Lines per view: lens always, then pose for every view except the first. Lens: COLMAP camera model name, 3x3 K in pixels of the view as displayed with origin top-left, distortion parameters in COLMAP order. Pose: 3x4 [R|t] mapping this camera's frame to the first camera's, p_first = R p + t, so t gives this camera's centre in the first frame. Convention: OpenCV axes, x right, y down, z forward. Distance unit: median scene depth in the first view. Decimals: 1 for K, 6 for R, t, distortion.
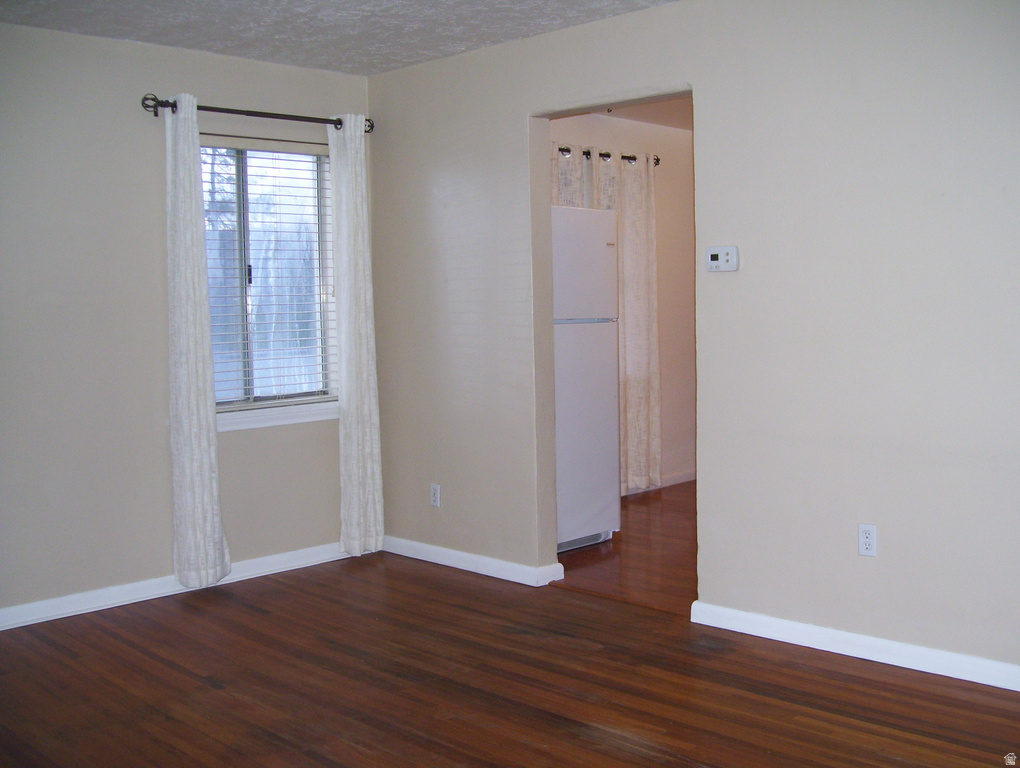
lens RADIAL K [[1094.0, 0, 549.7], [0, 1094.0, 387.6], [0, 0, 1]] dist [-0.180682, 0.130111]
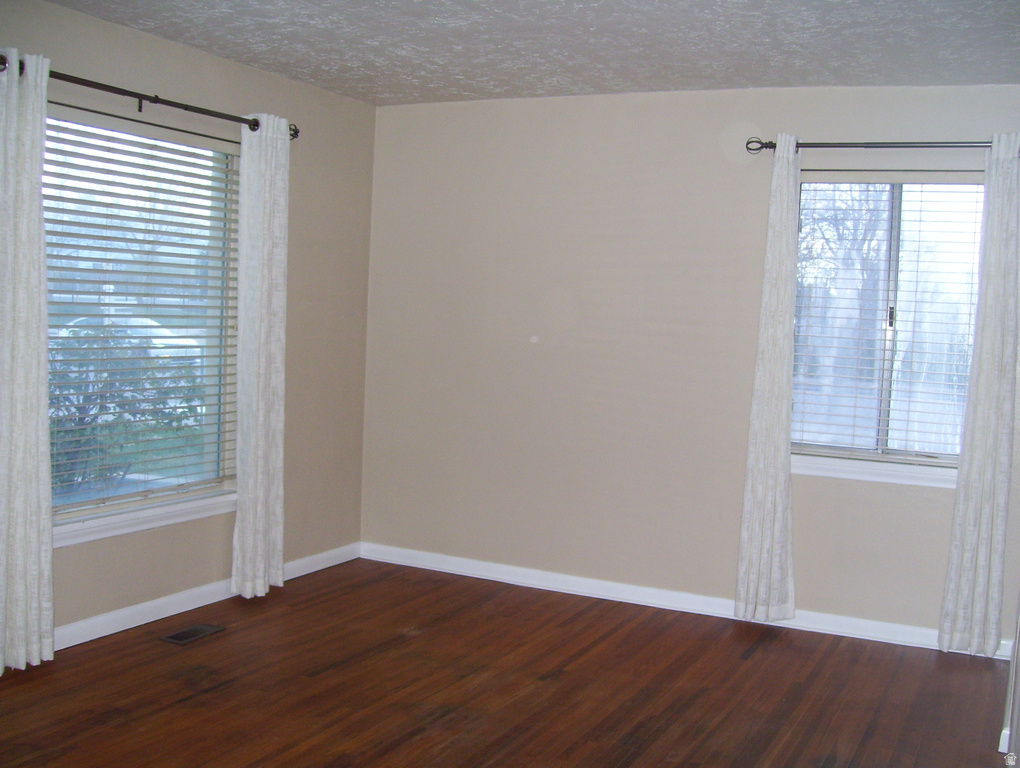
lens RADIAL K [[1094.0, 0, 549.7], [0, 1094.0, 387.6], [0, 0, 1]] dist [-0.180682, 0.130111]
pose [[0.324065, 0.095167, -0.941236, 0.583040], [-0.133743, 0.989543, 0.054004, -0.064129], [0.936533, 0.108383, 0.333405, 0.486421]]
